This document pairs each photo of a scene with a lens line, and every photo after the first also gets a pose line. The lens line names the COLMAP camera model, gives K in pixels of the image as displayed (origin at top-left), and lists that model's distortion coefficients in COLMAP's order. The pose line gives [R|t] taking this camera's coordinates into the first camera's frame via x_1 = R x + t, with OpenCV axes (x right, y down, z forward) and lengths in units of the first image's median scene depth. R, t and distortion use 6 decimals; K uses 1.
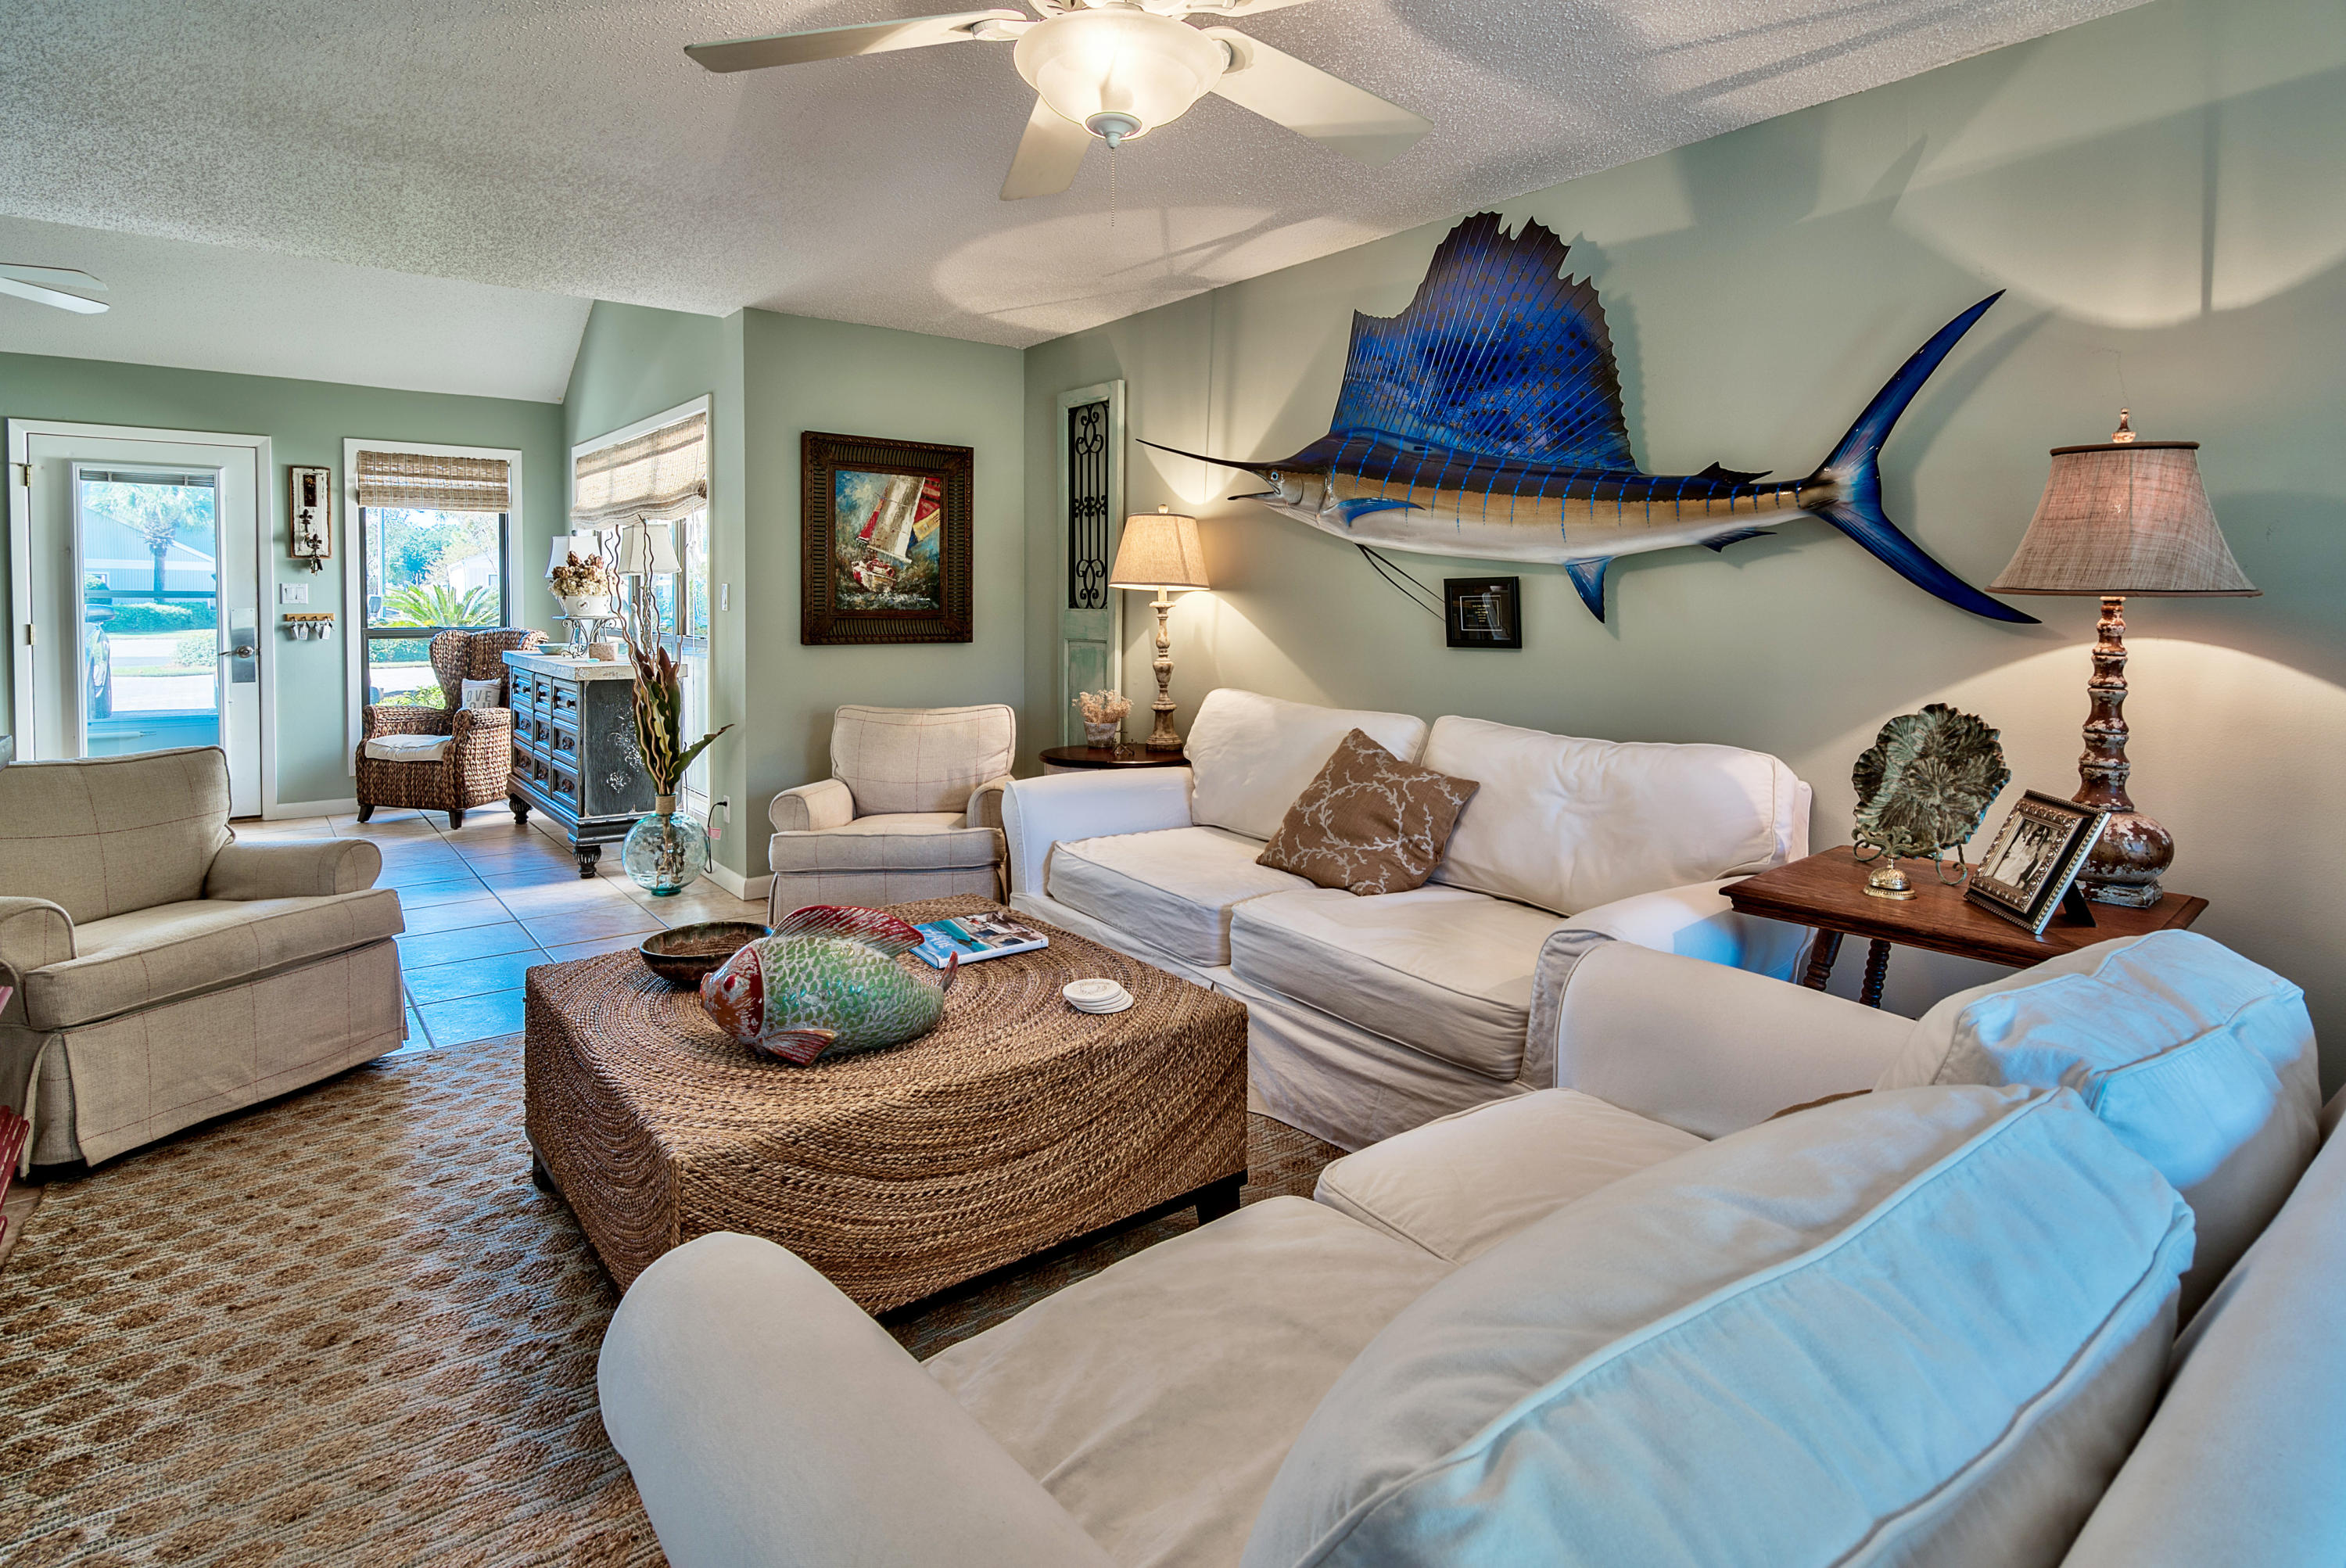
lens RADIAL K [[1202.4, 0, 1148.0], [0, 1202.4, 629.7], [0, 0, 1]] dist [0.001239, 0.000613]
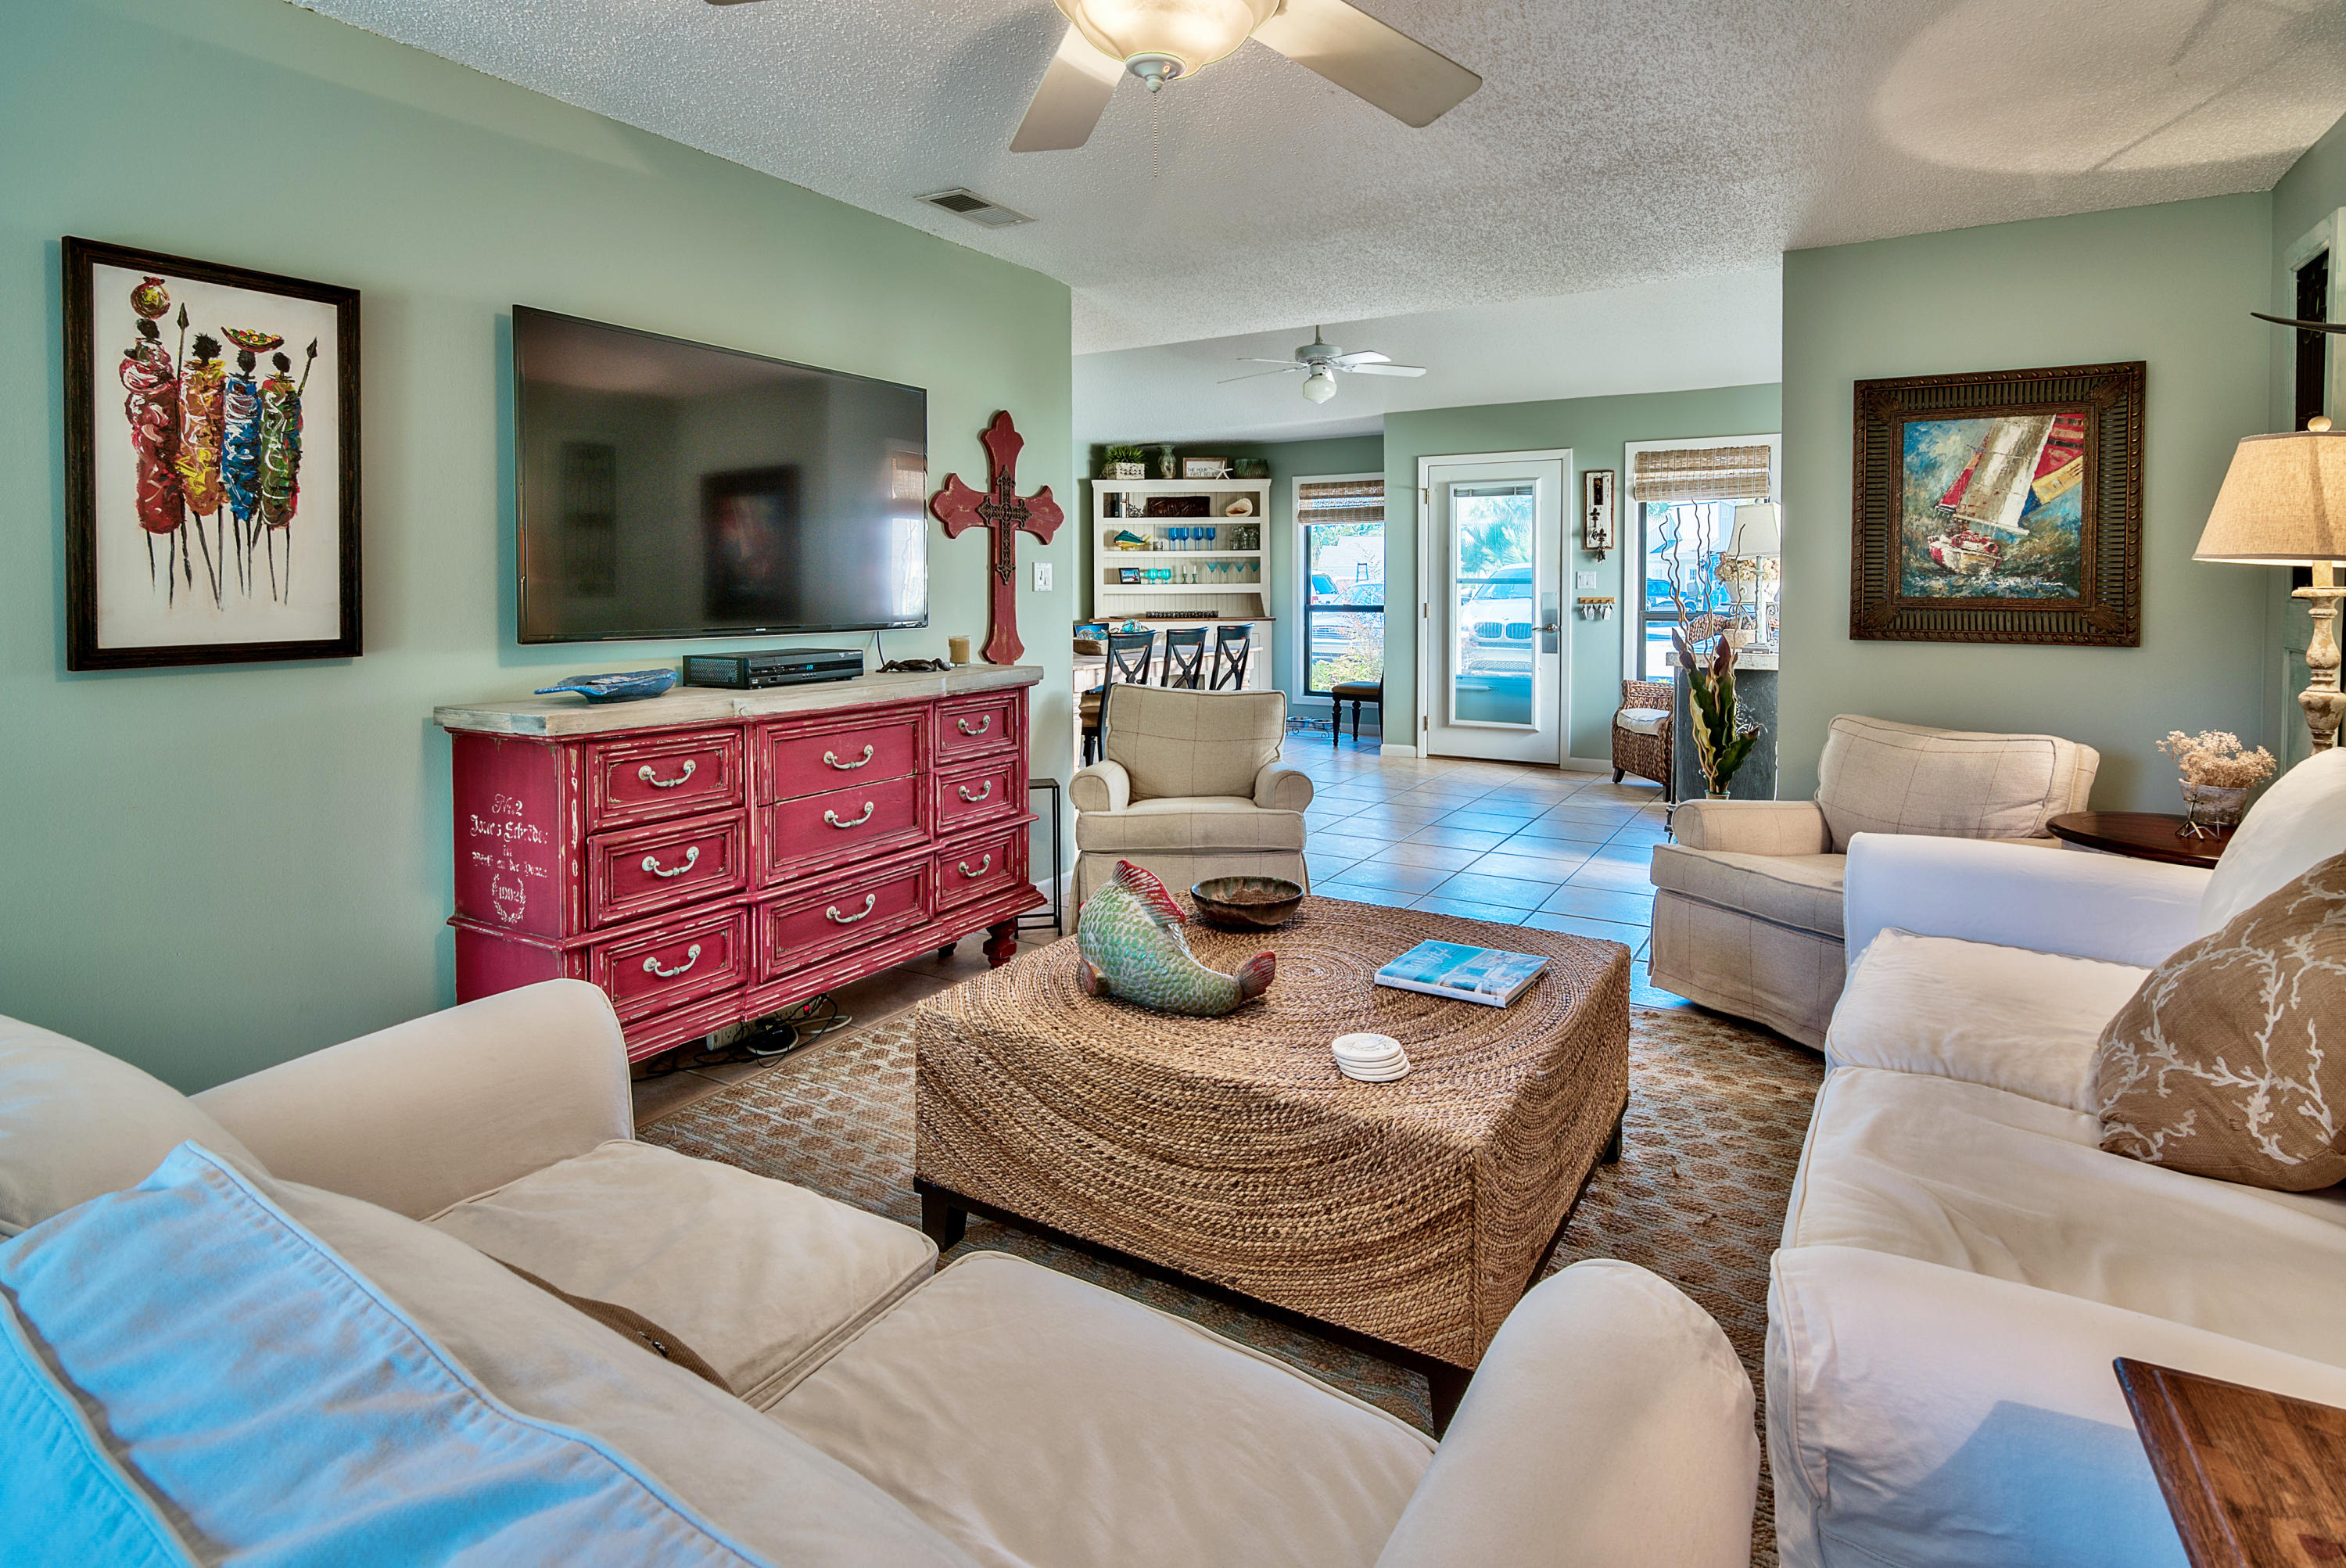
lens RADIAL K [[1201.6, 0, 1161.5], [0, 1201.6, 606.9], [0, 0, 1]] dist [-0.001267, -0.000224]
pose [[0.355927, 0.015962, -0.934377, 0.246713], [-0.022914, 0.999703, 0.008350, -0.004382], [0.934233, 0.018438, 0.356187, 0.202450]]
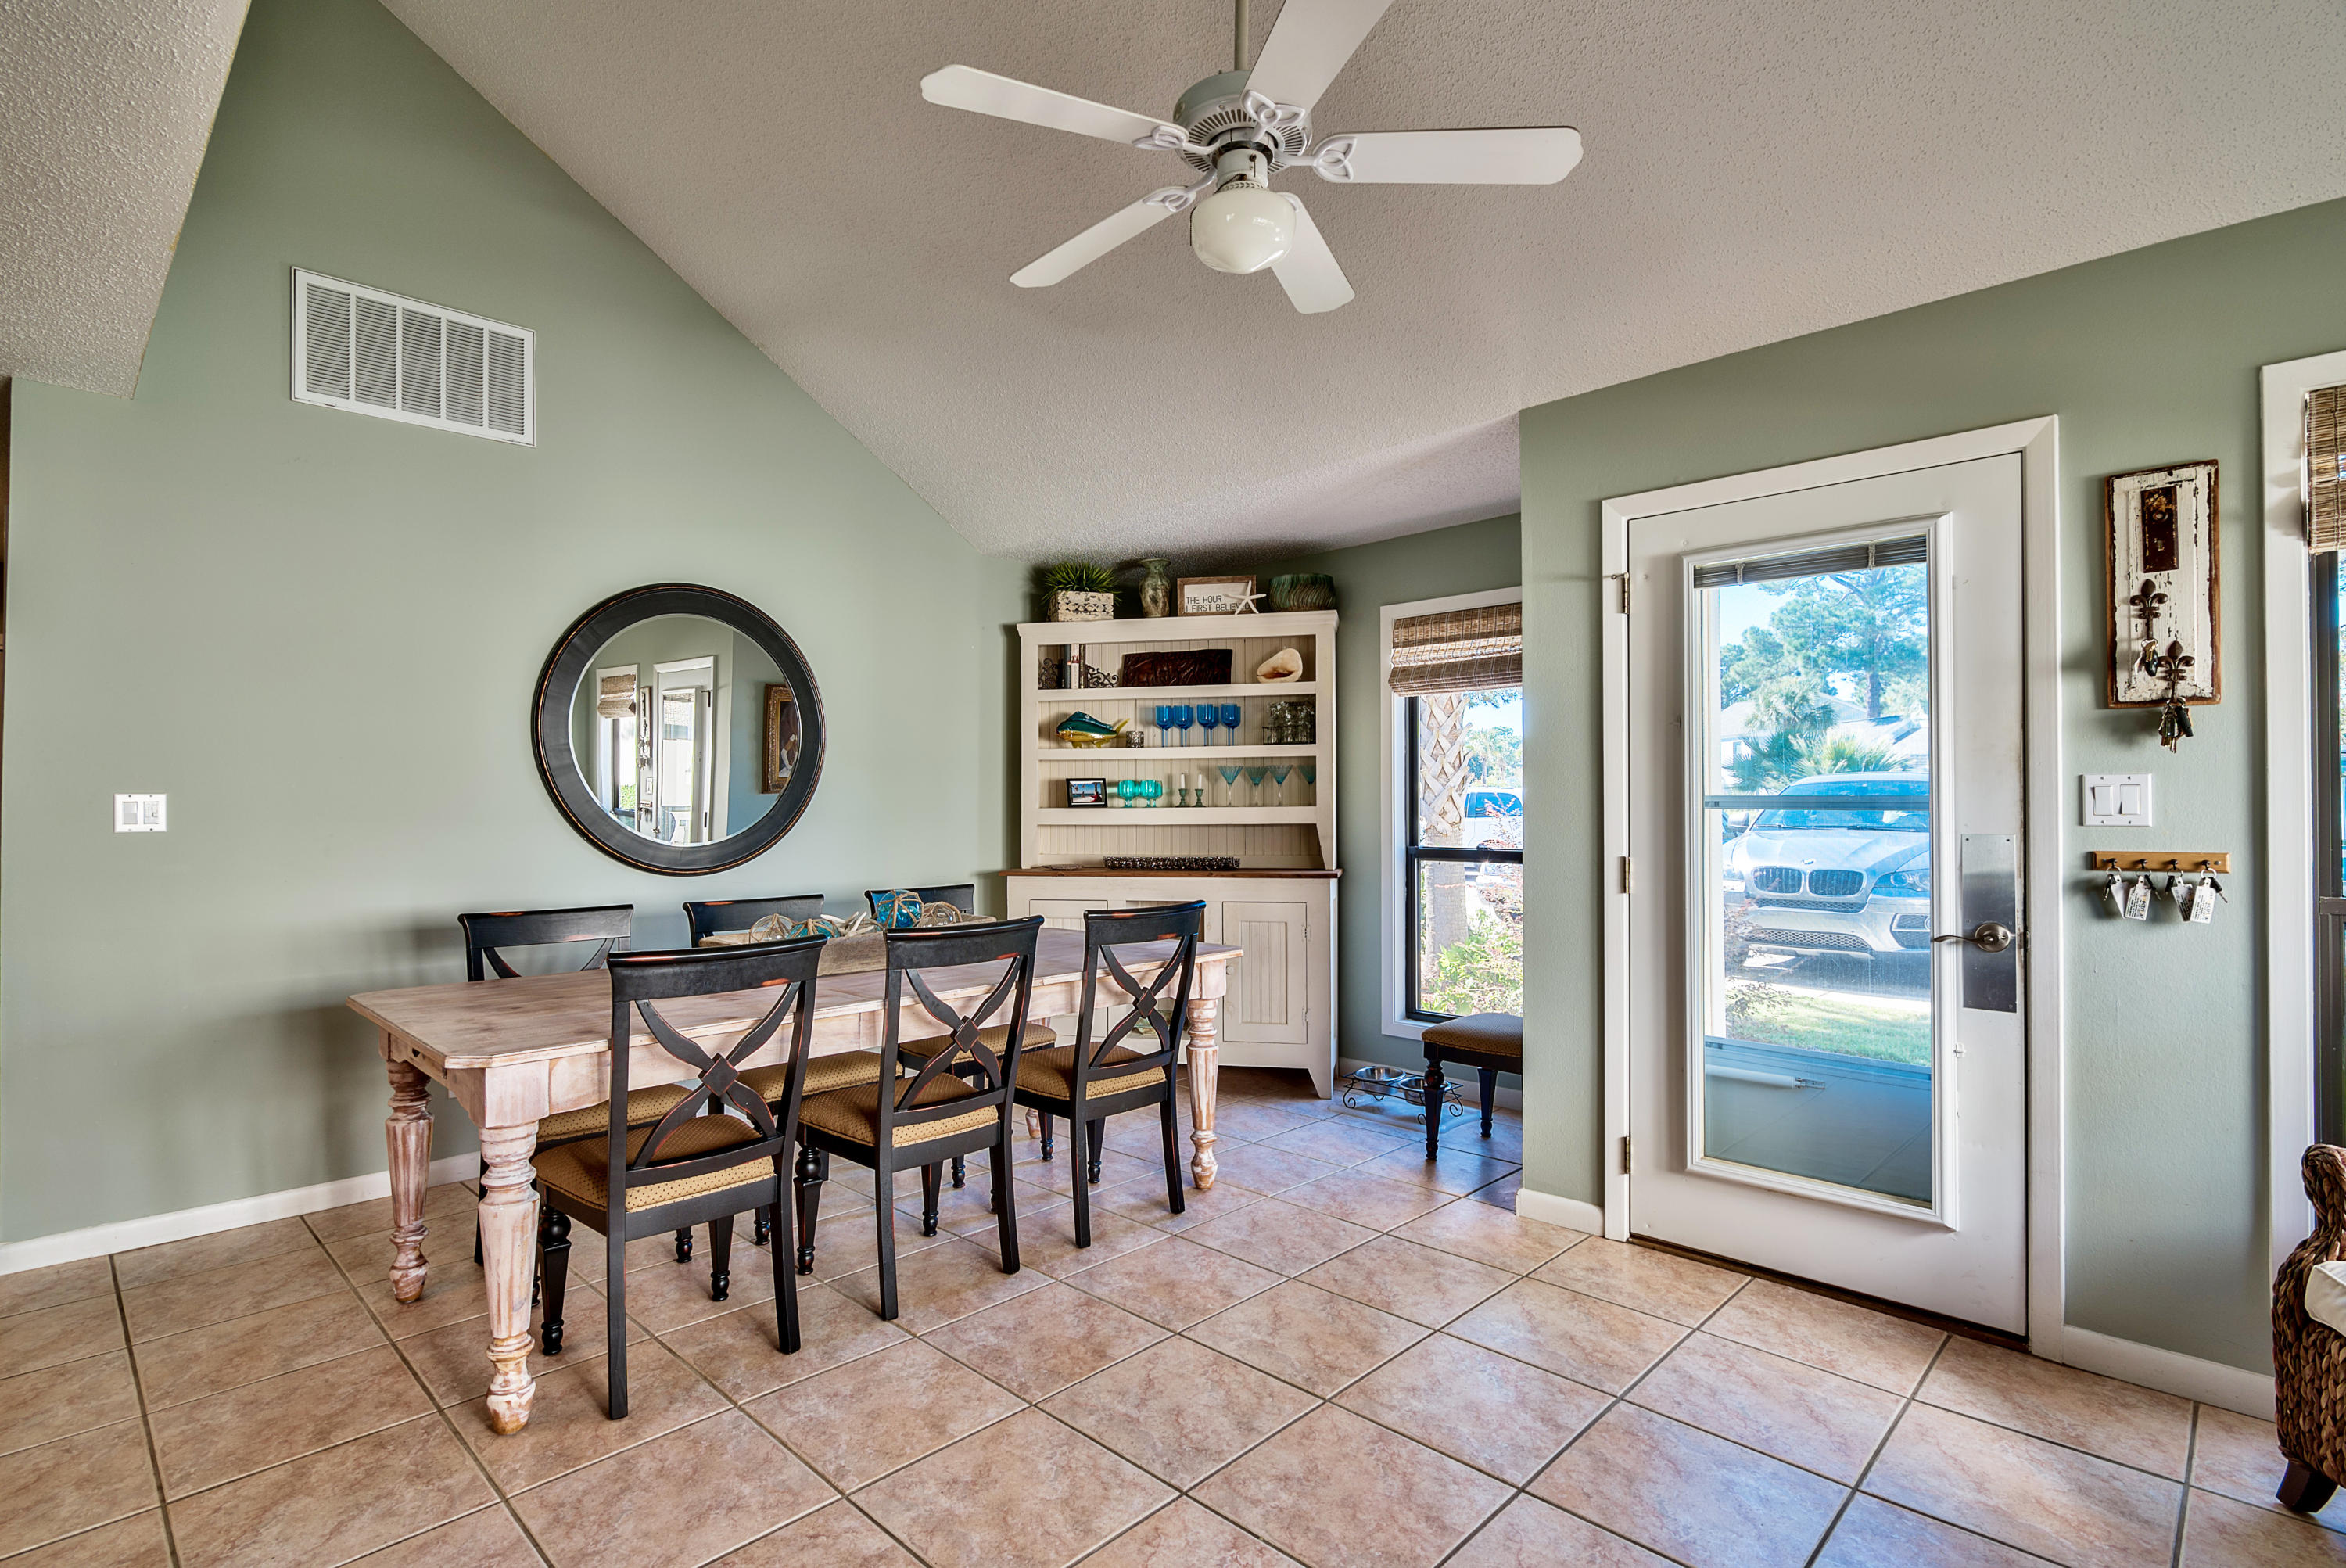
lens RADIAL K [[1136.0, 0, 1173.5], [0, 1136.0, 791.3], [0, 0, 1]] dist [-0.004434, -0.000683]
pose [[0.145997, -0.012700, -0.989203, -0.402692], [-0.025486, 0.999537, -0.016594, -0.019521], [0.988957, 0.027633, 0.145606, 0.664420]]
